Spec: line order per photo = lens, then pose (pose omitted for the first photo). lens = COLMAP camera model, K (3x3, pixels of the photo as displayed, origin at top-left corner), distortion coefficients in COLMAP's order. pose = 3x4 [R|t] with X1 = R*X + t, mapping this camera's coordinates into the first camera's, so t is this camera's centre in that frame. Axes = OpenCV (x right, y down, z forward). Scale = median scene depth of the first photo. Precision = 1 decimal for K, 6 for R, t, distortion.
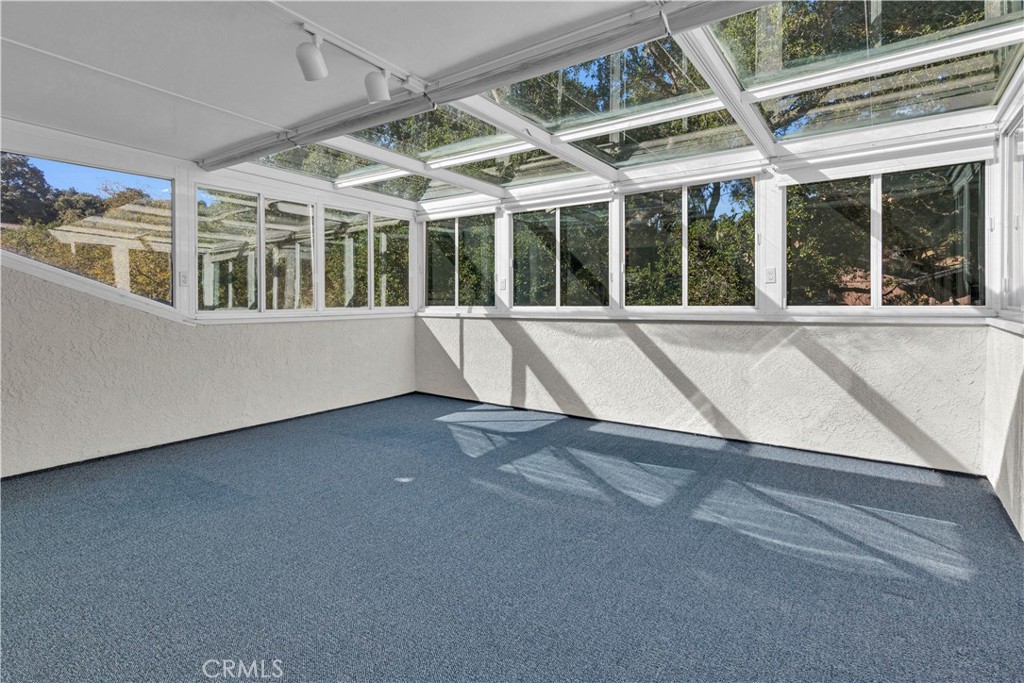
lens RADIAL K [[513.3, 0, 510.8], [0, 513.3, 307.7], [0, 0, 1]] dist [0.003737, 0.000712]
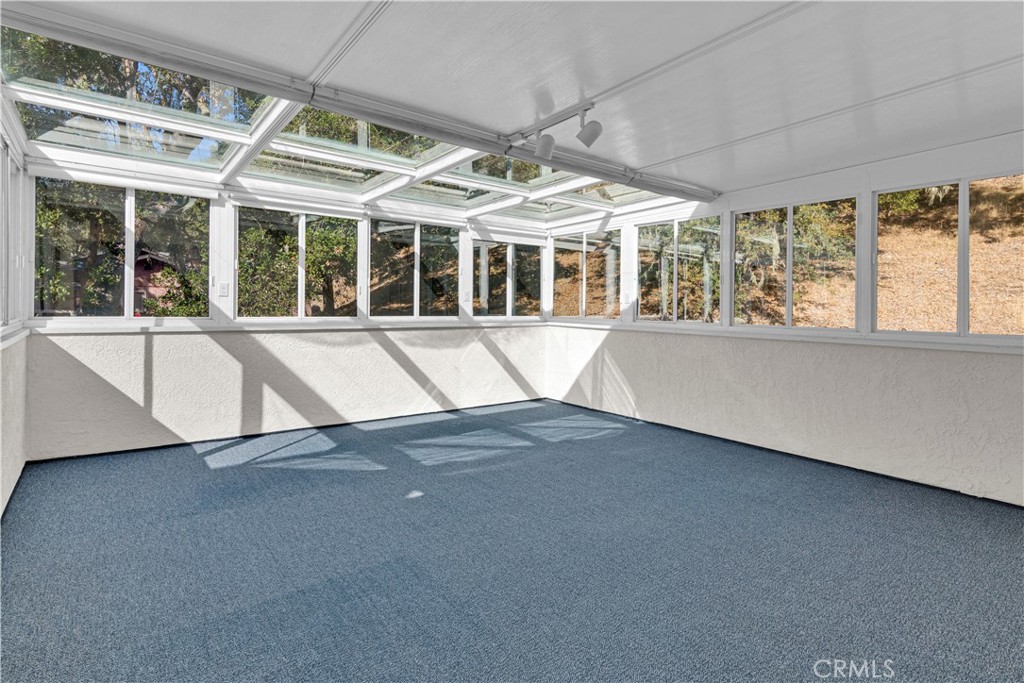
lens RADIAL K [[513.3, 0, 510.8], [0, 513.3, 307.7], [0, 0, 1]] dist [0.003737, 0.000712]
pose [[0.276037, 0.019002, 0.960959, -0.773210], [0.007364, 0.999733, -0.021884, 0.004784], [-0.961119, 0.013117, 0.275824, 0.394036]]
